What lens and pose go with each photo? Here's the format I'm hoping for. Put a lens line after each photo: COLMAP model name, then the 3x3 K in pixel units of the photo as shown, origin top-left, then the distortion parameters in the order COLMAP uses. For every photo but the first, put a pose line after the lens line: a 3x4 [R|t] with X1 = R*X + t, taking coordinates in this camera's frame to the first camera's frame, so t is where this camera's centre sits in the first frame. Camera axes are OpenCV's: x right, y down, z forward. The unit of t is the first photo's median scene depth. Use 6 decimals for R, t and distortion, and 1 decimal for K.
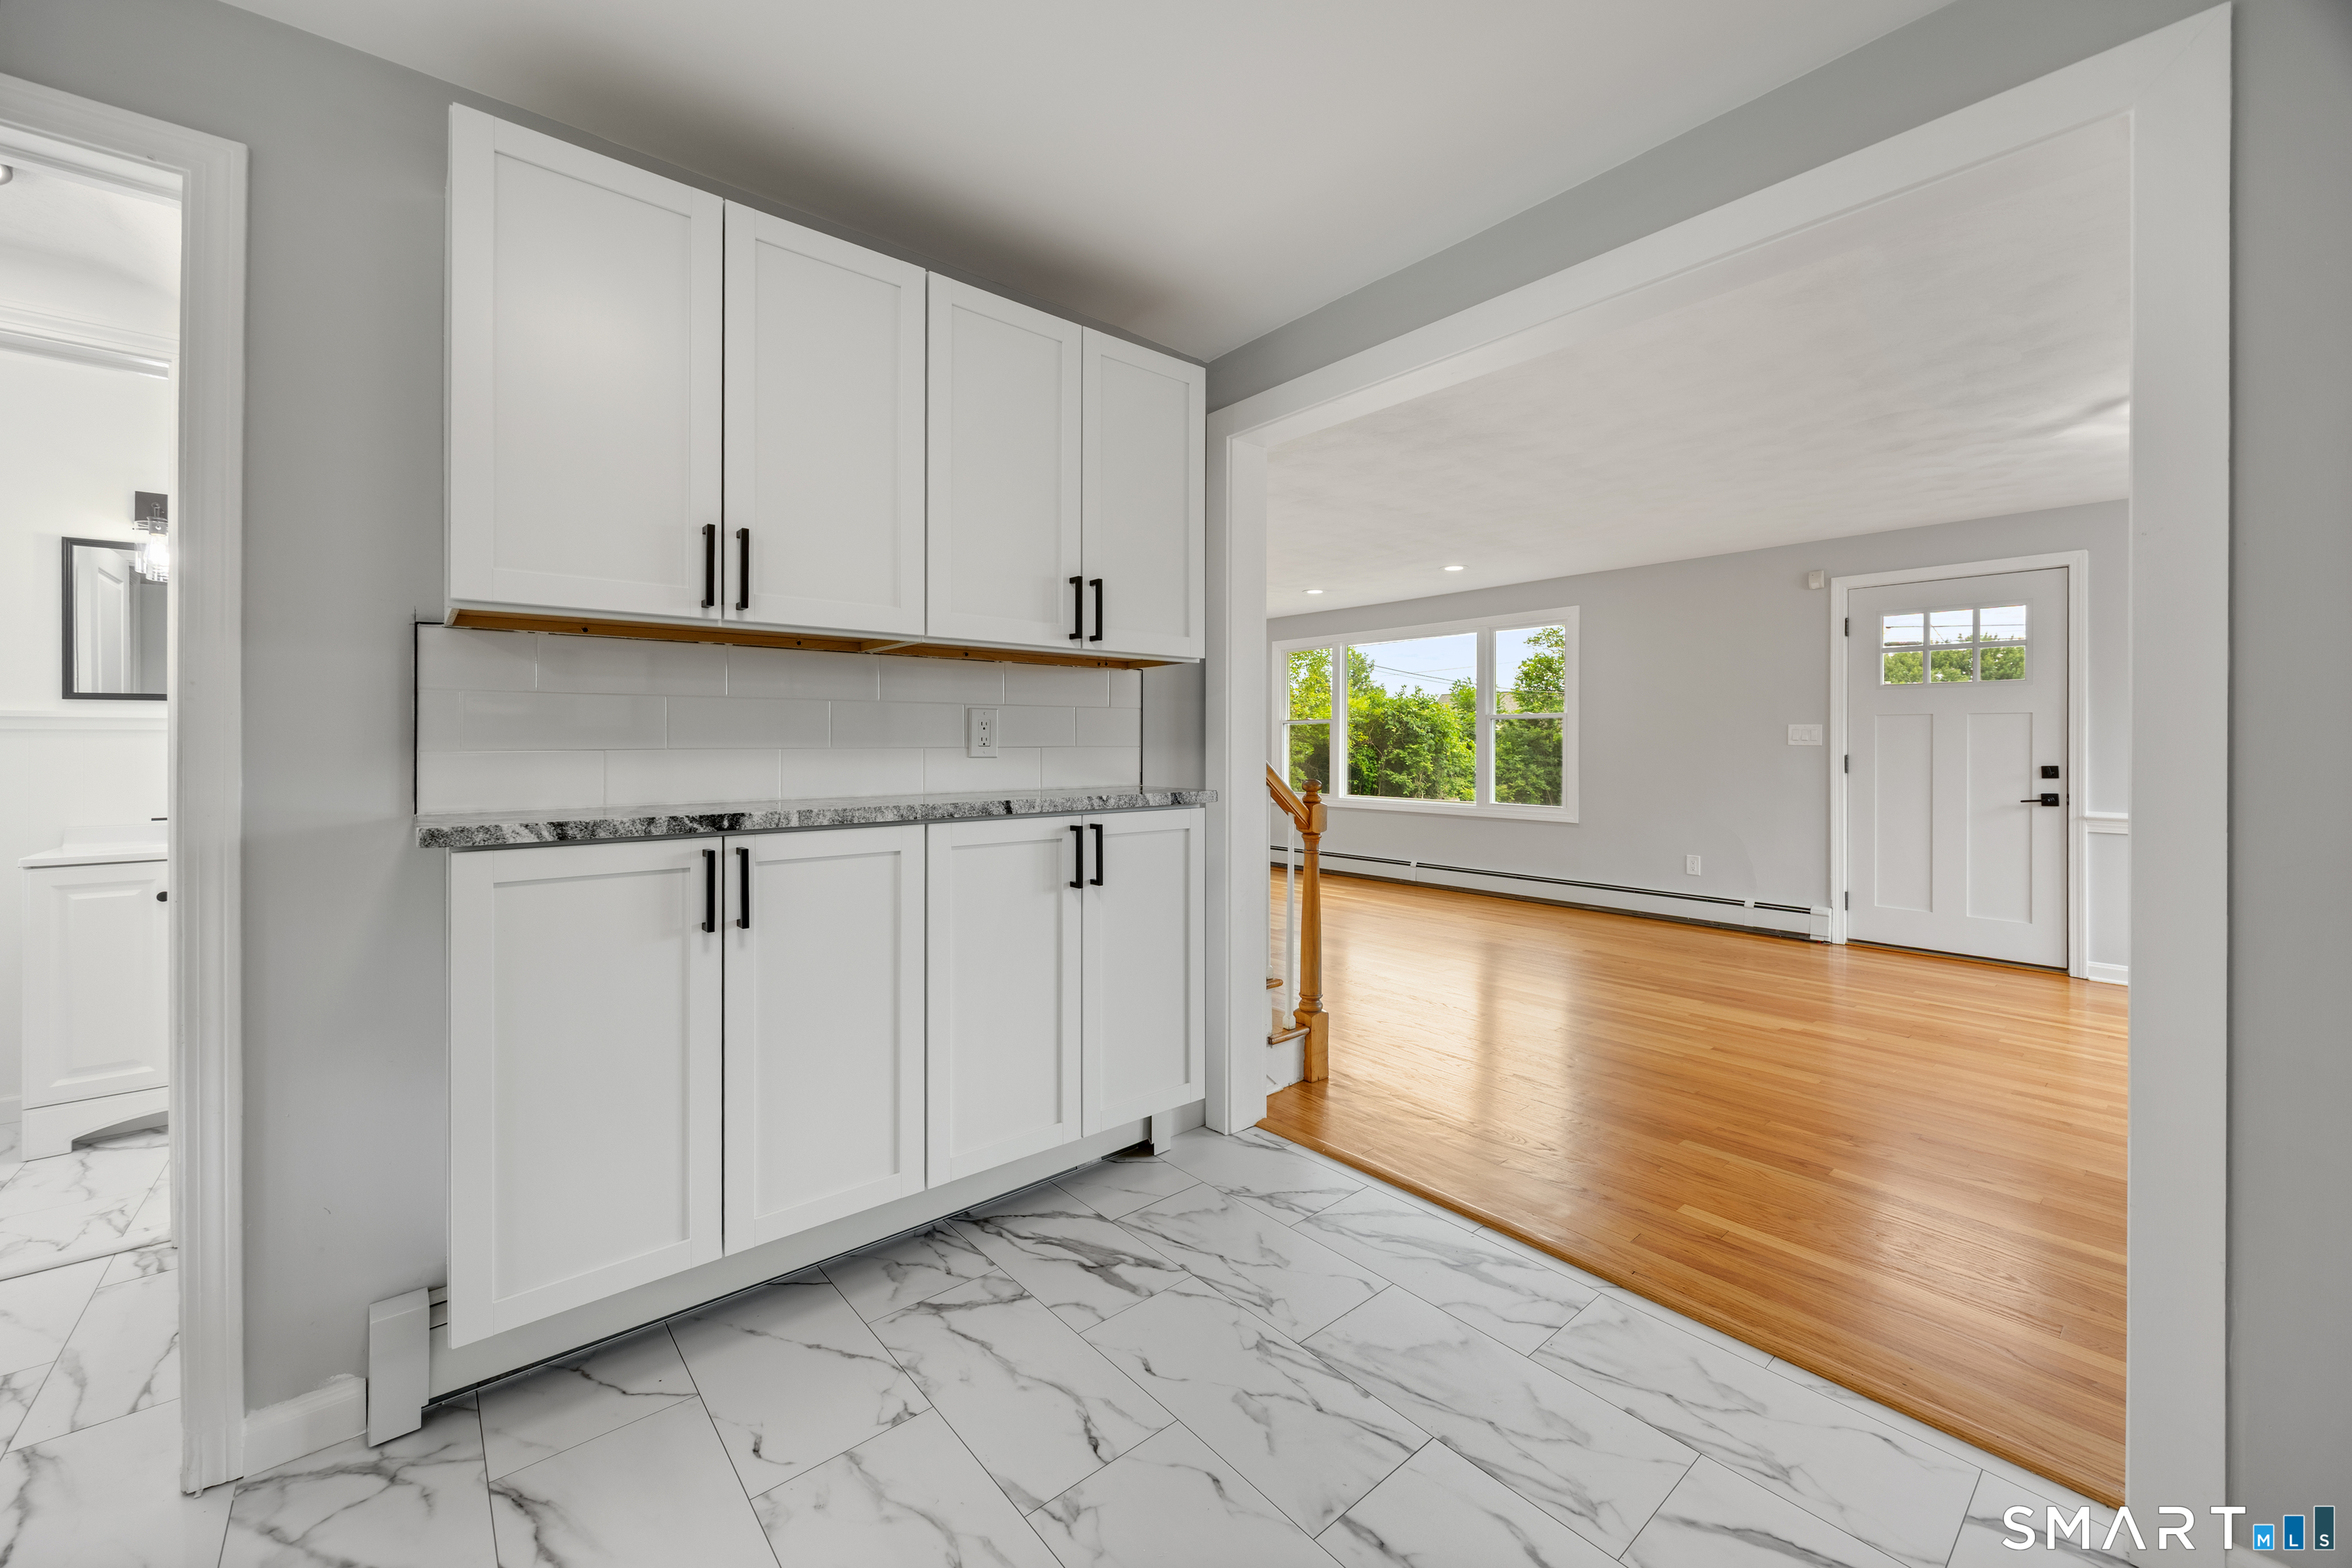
lens RADIAL K [[926.7, 0, 1184.3], [0, 926.7, 744.9], [0, 0, 1]] dist [0.000752, 0.000160]
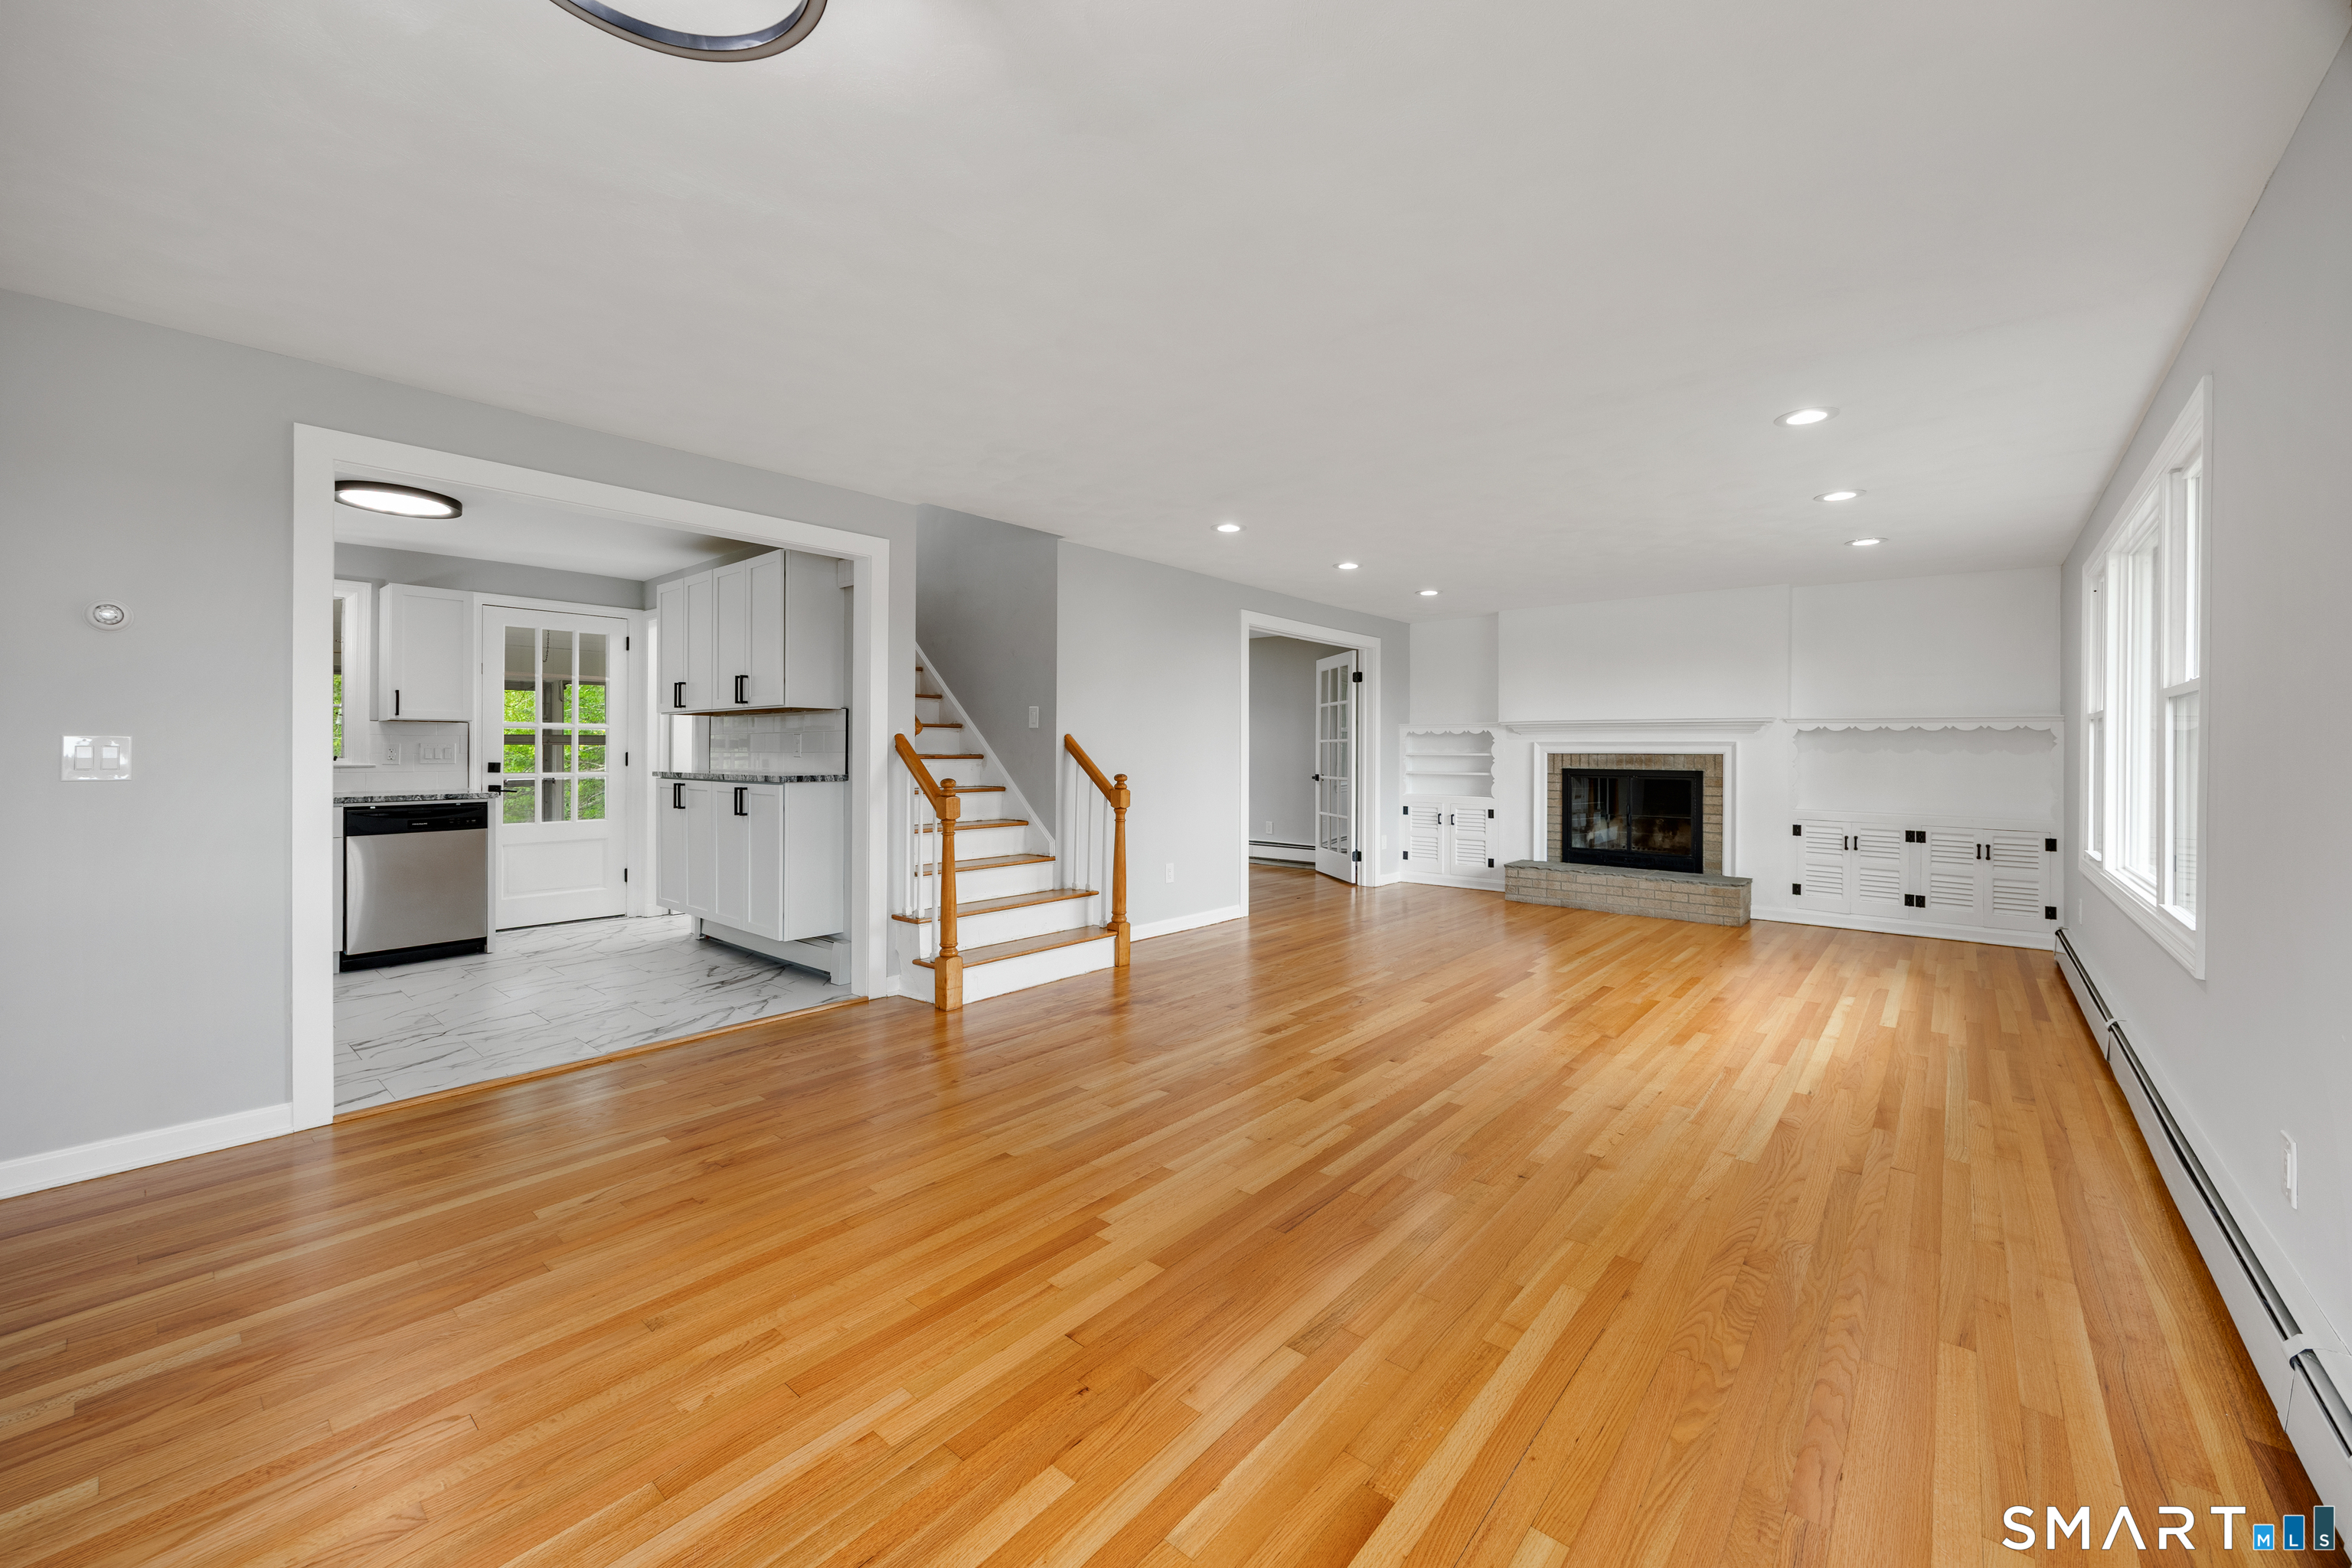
lens RADIAL K [[926.7, 0, 1184.3], [0, 926.7, 744.9], [0, 0, 1]] dist [0.000752, 0.000160]
pose [[0.147975, -0.007569, -0.988962, 0.851547], [-0.001491, 0.999968, -0.007876, 0.000026], [0.988990, 0.002640, 0.147959, 0.652869]]
